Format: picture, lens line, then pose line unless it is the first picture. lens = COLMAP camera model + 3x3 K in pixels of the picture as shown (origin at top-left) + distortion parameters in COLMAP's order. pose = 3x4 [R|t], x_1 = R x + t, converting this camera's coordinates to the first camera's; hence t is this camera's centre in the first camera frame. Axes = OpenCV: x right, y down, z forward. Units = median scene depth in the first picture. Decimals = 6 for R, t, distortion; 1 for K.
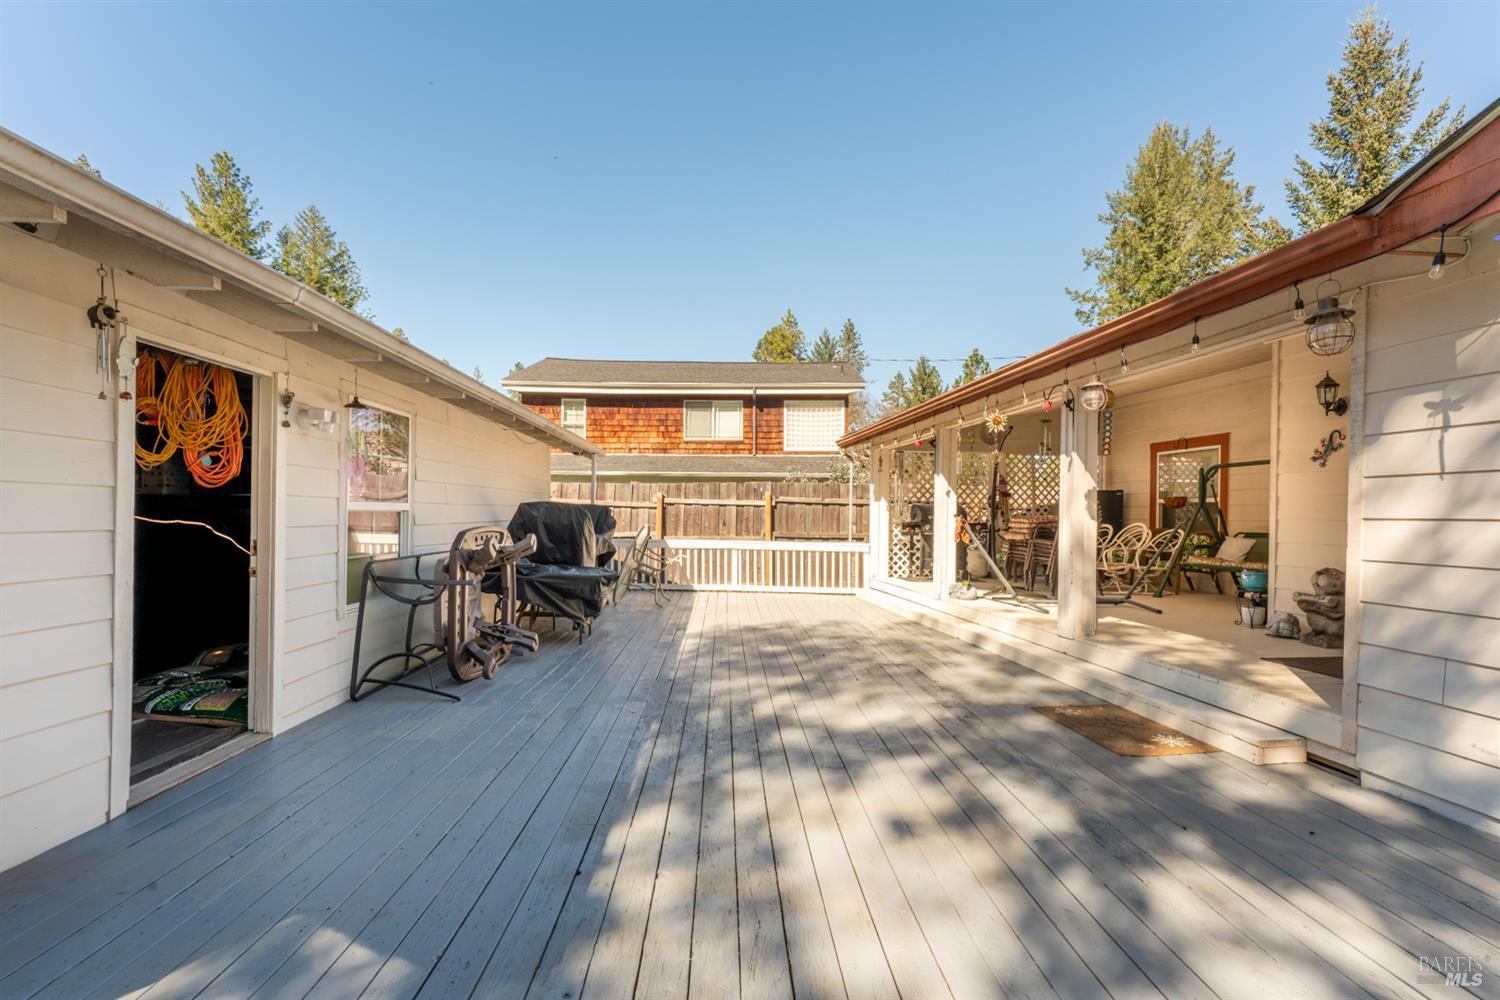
lens RADIAL K [[681.7, 0, 747.8], [0, 681.7, 517.4], [0, 0, 1]] dist [0.001193, 0.000864]
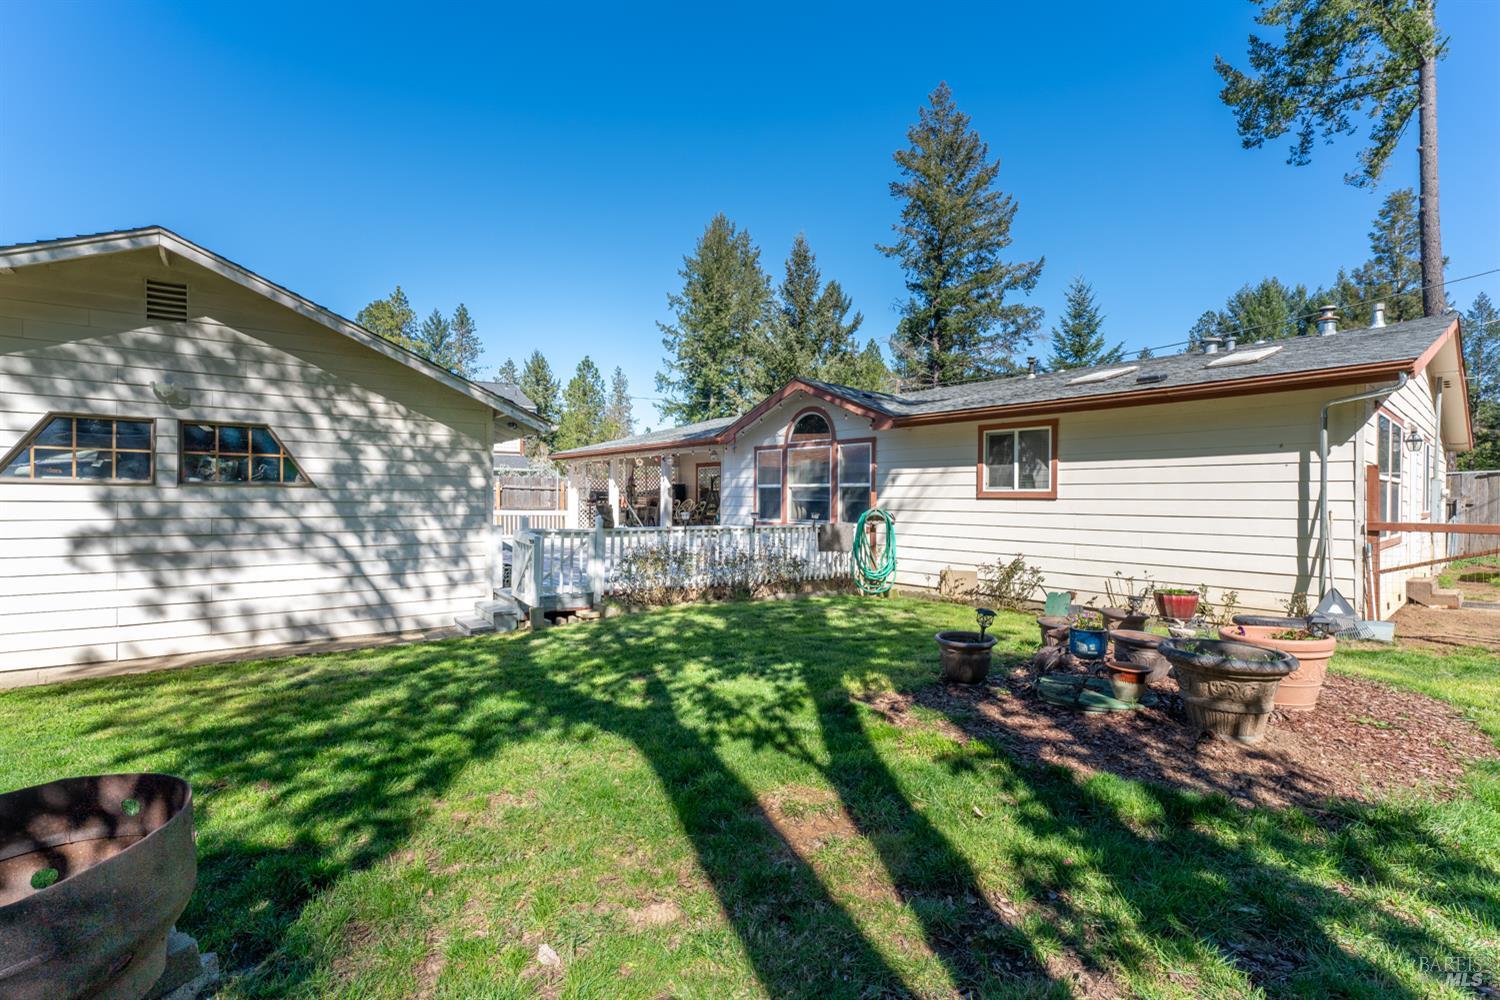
lens RADIAL K [[681.7, 0, 747.8], [0, 681.7, 517.4], [0, 0, 1]] dist [0.001193, 0.000864]
pose [[0.841690, -0.018194, 0.539654, -0.233582], [0.002933, 0.999571, 0.029125, 0.001780], [-0.539953, -0.022932, 0.841383, -0.482120]]
